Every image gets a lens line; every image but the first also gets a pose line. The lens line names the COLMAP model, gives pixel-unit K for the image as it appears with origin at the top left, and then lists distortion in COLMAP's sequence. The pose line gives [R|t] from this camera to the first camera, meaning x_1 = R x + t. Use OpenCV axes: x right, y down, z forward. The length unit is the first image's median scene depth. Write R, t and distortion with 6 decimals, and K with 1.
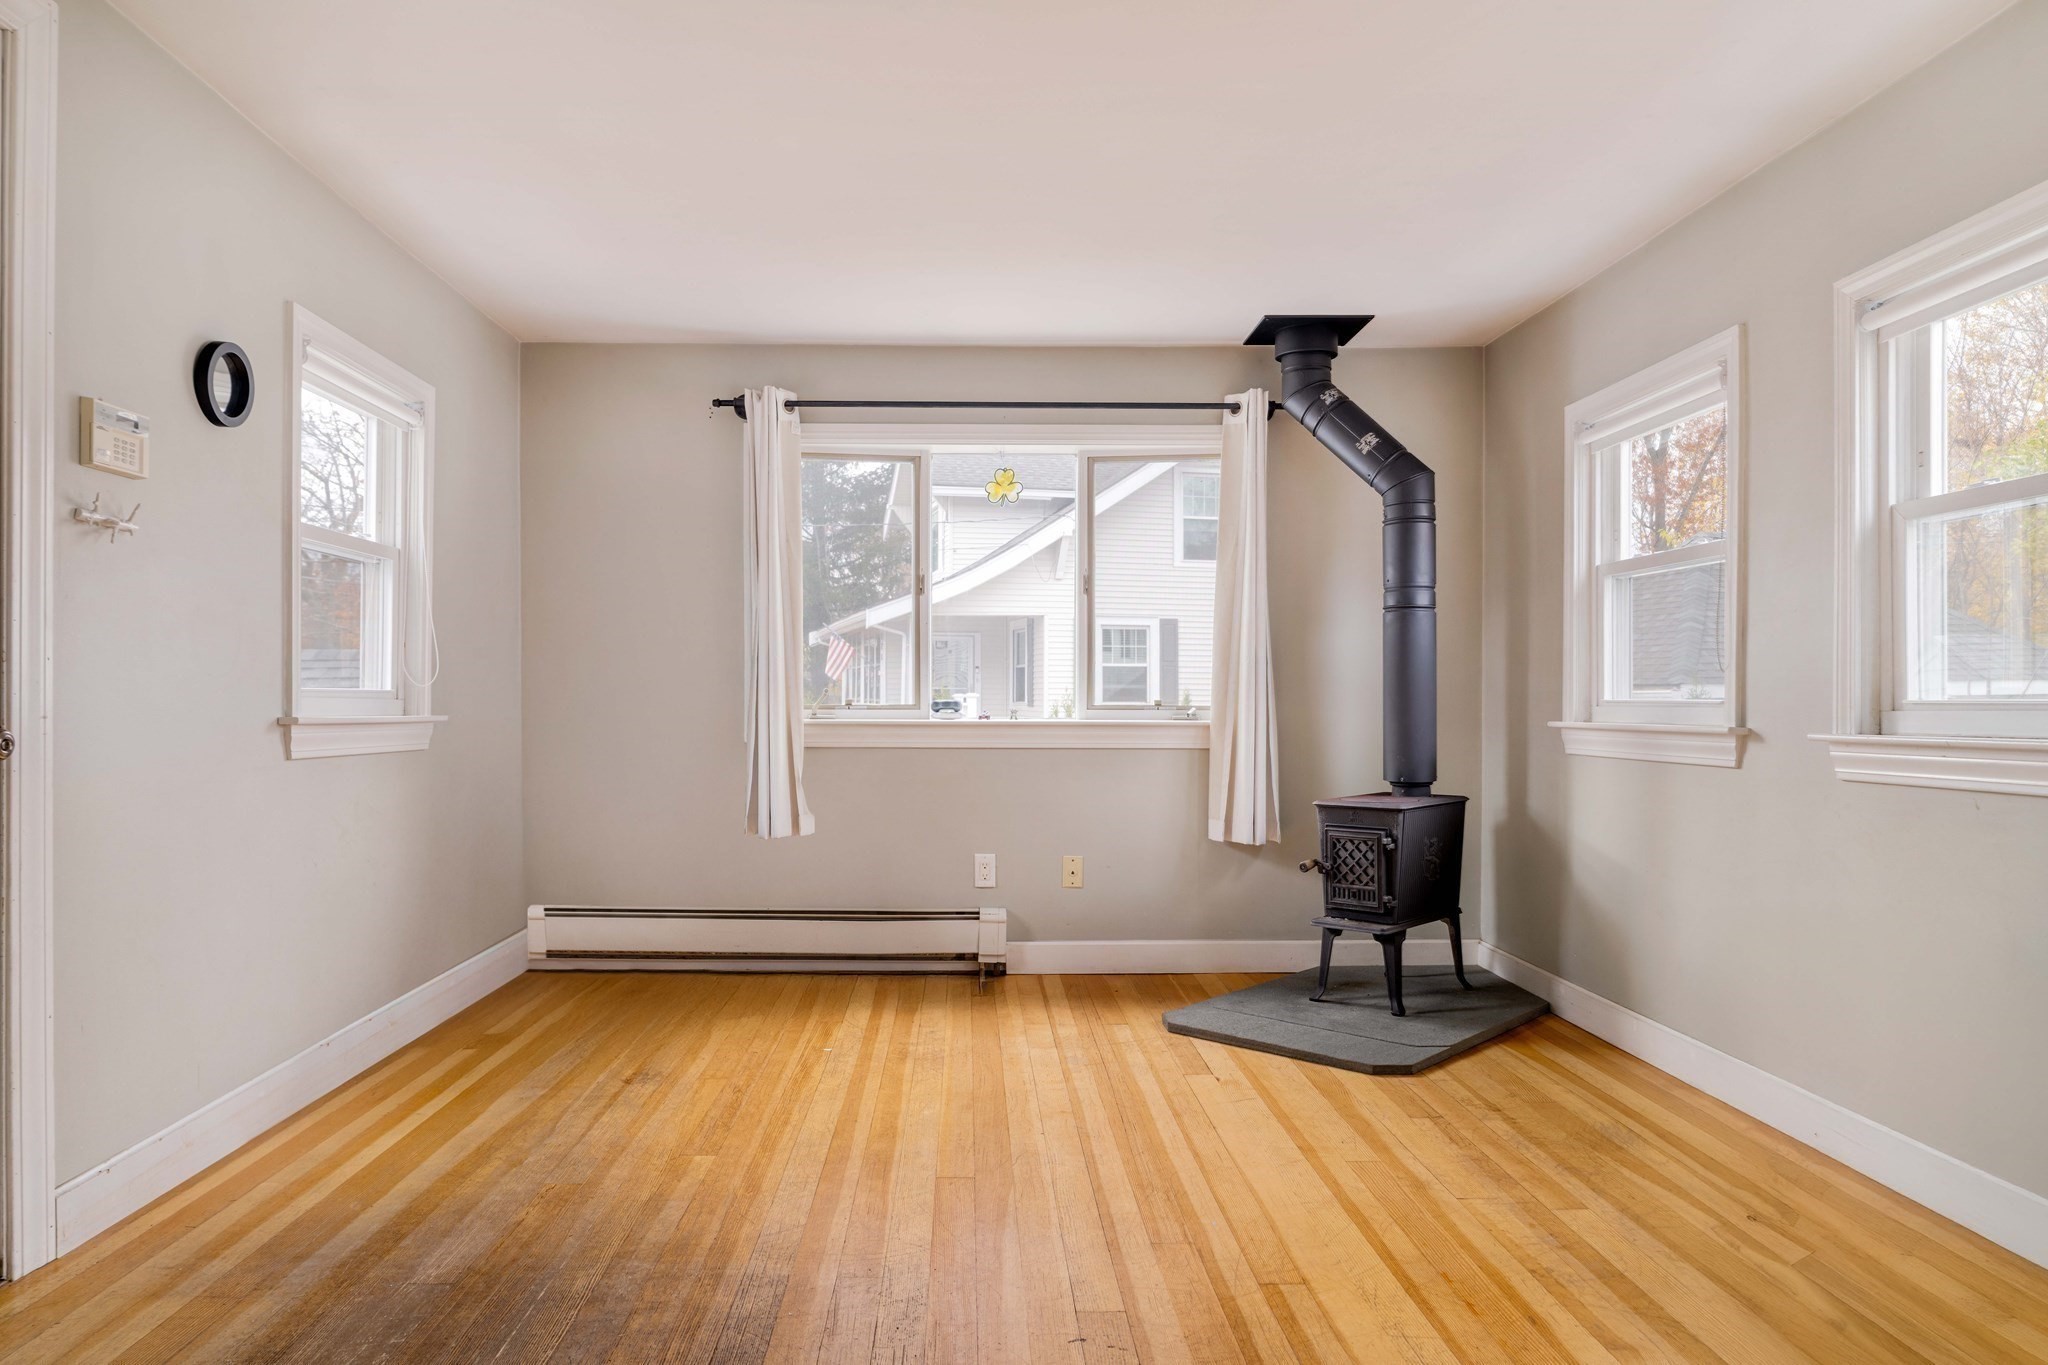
lens RADIAL K [[1282.4, 0, 994.1], [0, 1282.4, 697.8], [0, 0, 1]] dist [-0.010077, 0.002610]
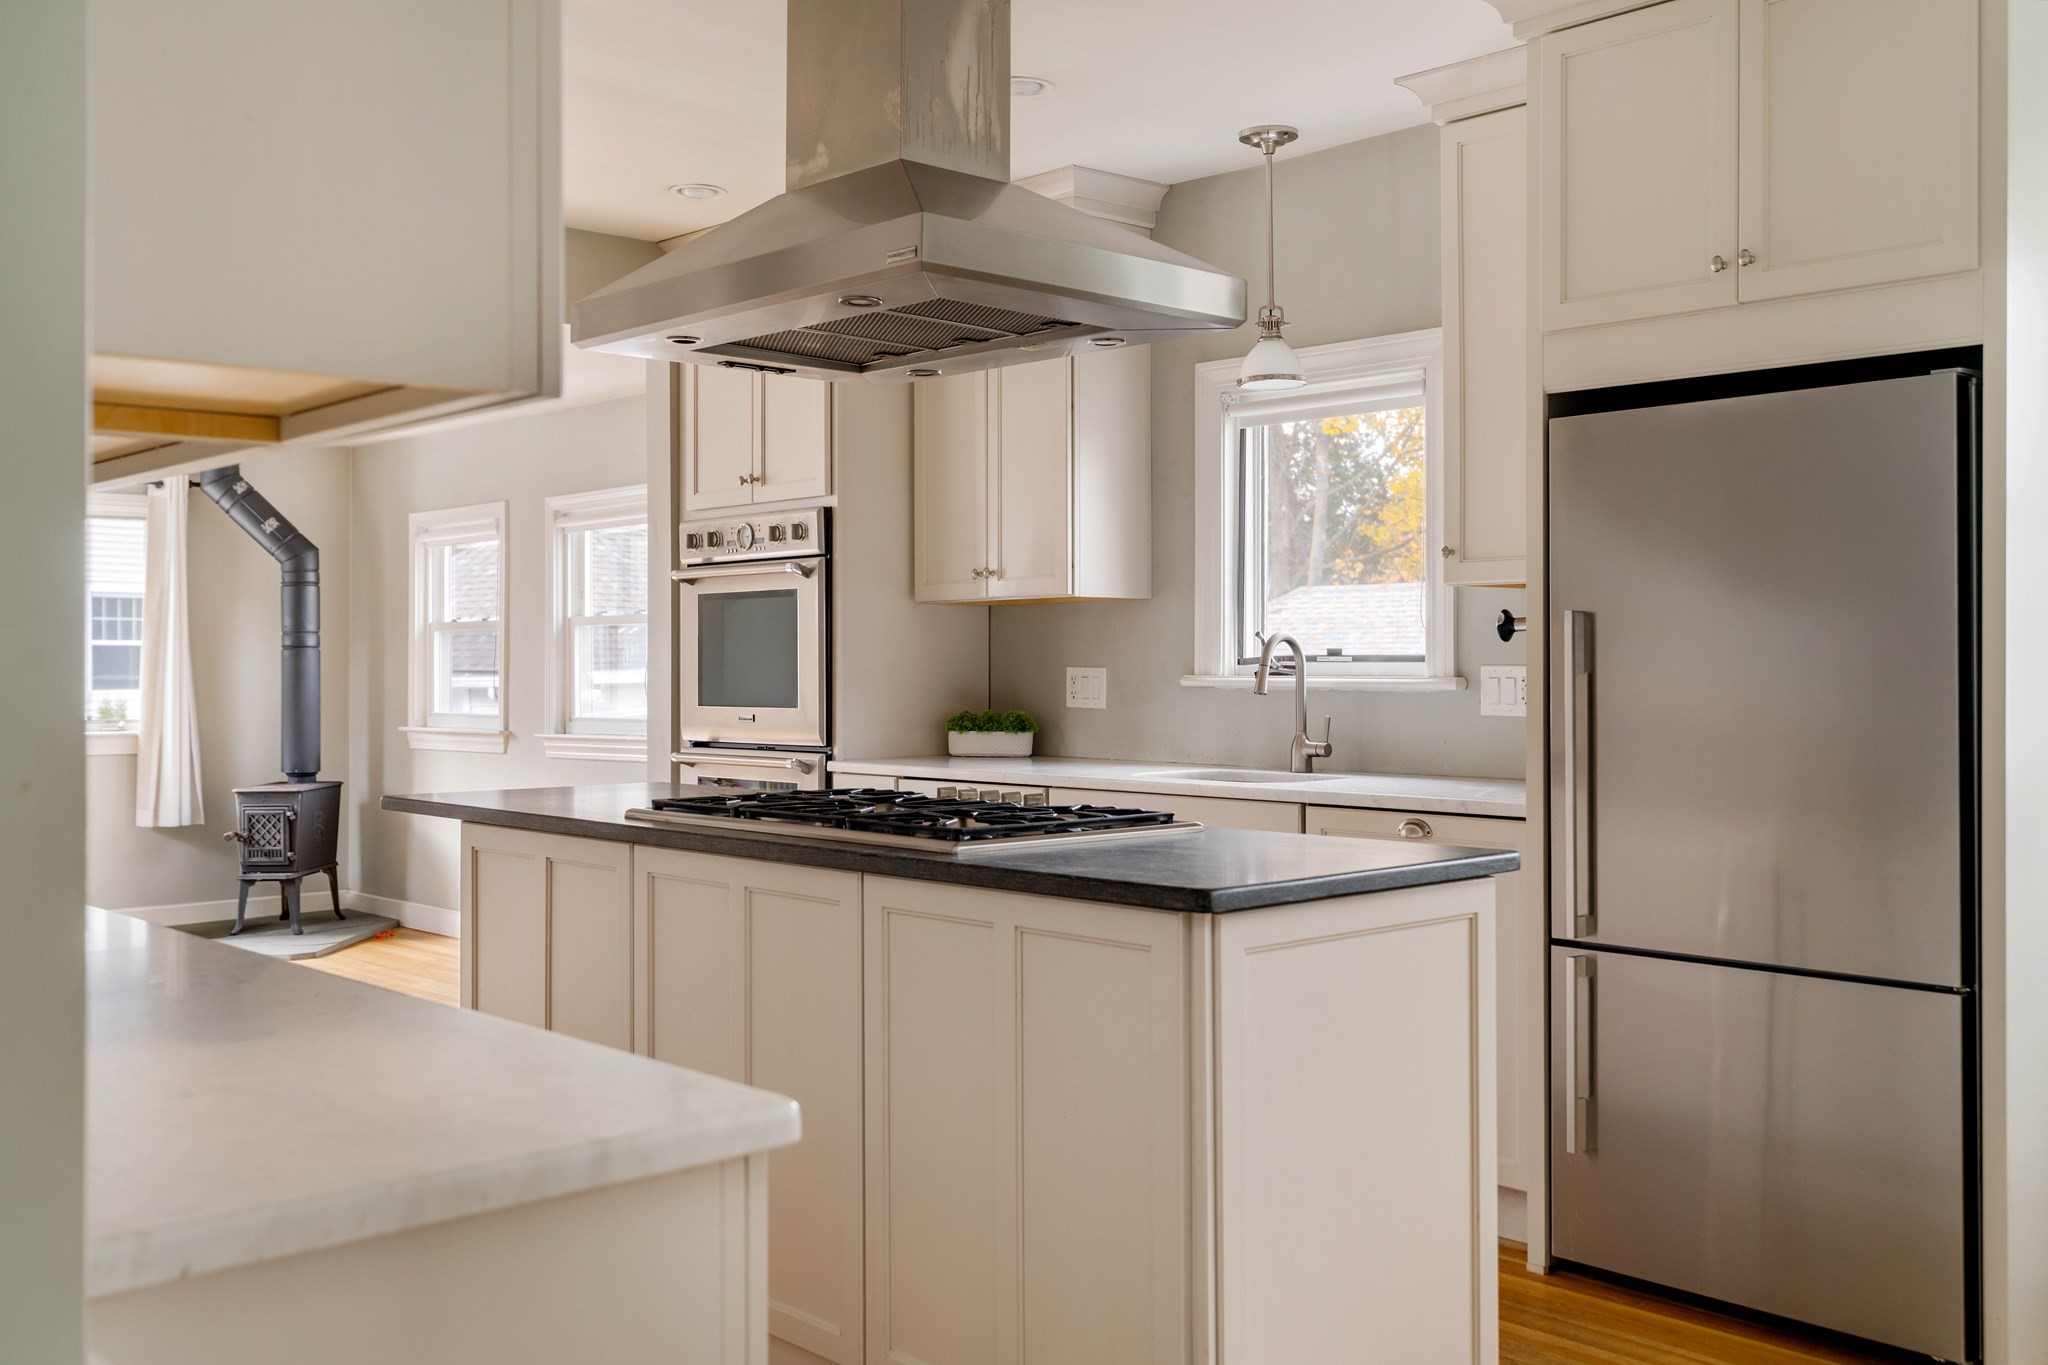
lens RADIAL K [[1920.1, 0, 968.8], [0, 1920.1, 633.5], [0, 0, 1]] dist [0.020526, 0.000000]
pose [[0.760087, 0.006931, 0.649785, -0.477851], [0.004394, 0.999865, -0.015805, -0.048597], [-0.649807, 0.014868, 0.759954, -1.046679]]
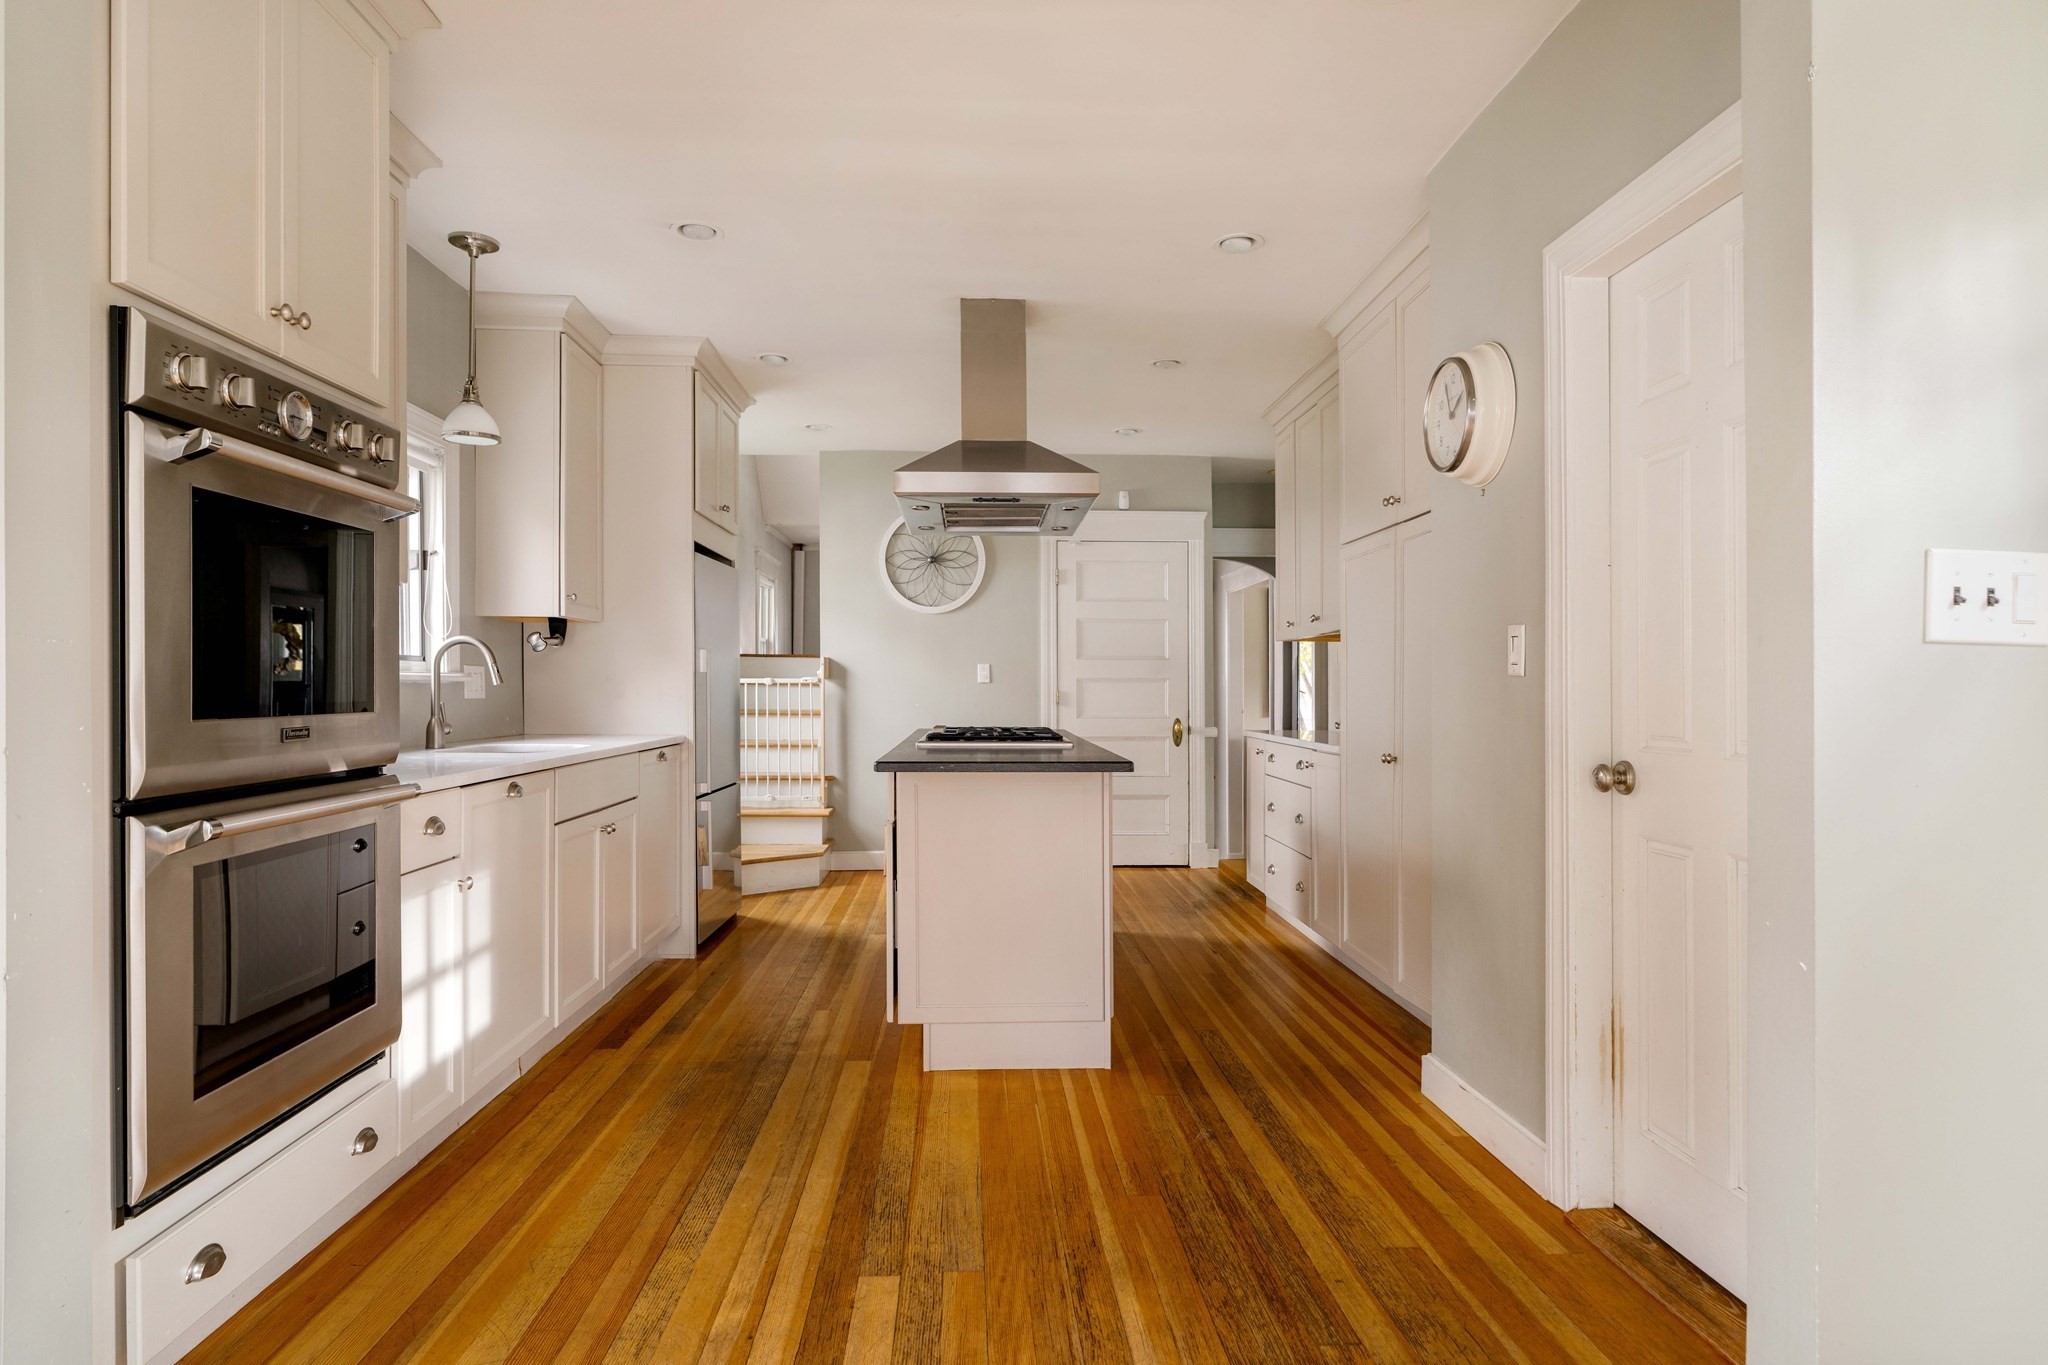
lens RADIAL K [[1118.7, 0, 1019.9], [0, 1118.7, 691.4], [0, 0, 1]] dist [-0.006130, 0.002578]
pose [[-0.999883, -0.003116, -0.014960, 0.005963], [-0.003204, 0.999978, 0.005861, -0.031265], [0.014941, 0.005908, -0.999871, 0.566321]]
